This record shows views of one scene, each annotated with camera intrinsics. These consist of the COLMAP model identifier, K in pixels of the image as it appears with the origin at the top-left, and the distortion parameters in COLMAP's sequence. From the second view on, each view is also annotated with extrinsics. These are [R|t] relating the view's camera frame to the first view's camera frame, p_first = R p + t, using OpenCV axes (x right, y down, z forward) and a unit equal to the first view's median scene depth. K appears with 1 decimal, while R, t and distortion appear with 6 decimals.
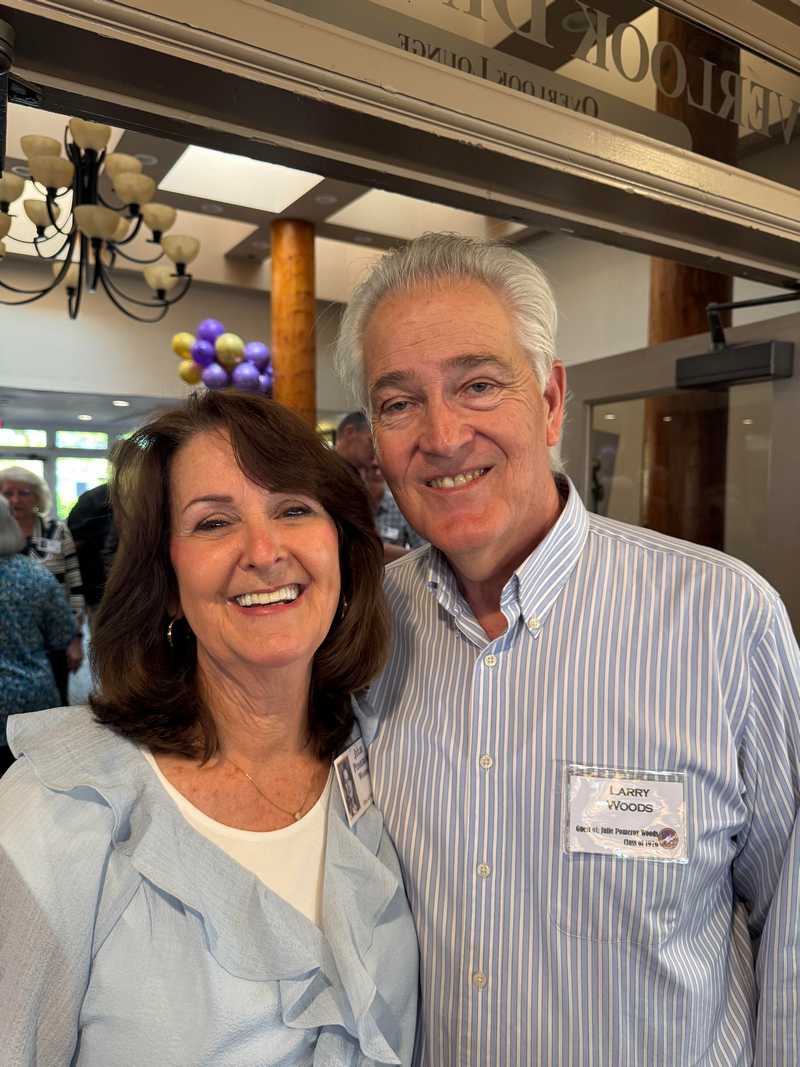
lens RADIAL K [[762.3, 0, 405.4], [0, 762.3, 536.9], [0, 0, 1]] dist [0.008030, -0.042334]
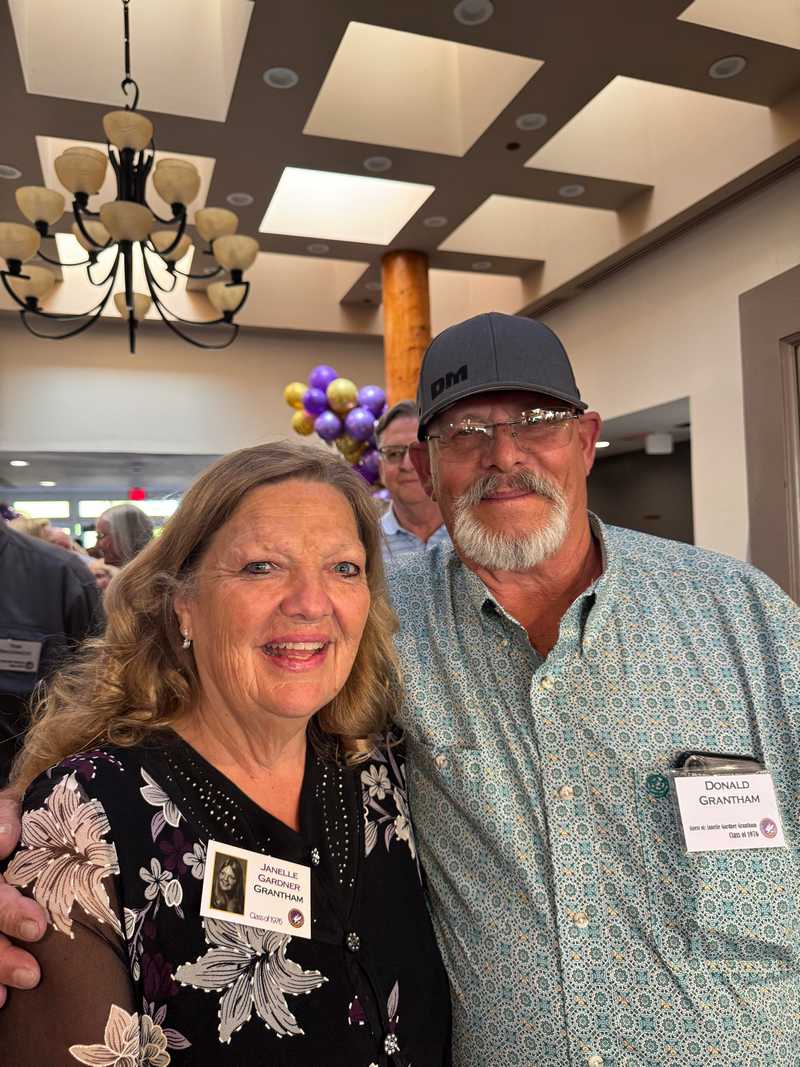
lens RADIAL K [[756.9, 0, 395.7], [0, 756.9, 528.4], [0, 0, 1]] dist [0.035137, -0.079729]
pose [[0.976901, -0.048262, -0.208173, 0.018876], [0.029898, 0.995450, -0.090478, 0.002033], [0.211593, 0.082165, 0.973898, 0.125740]]
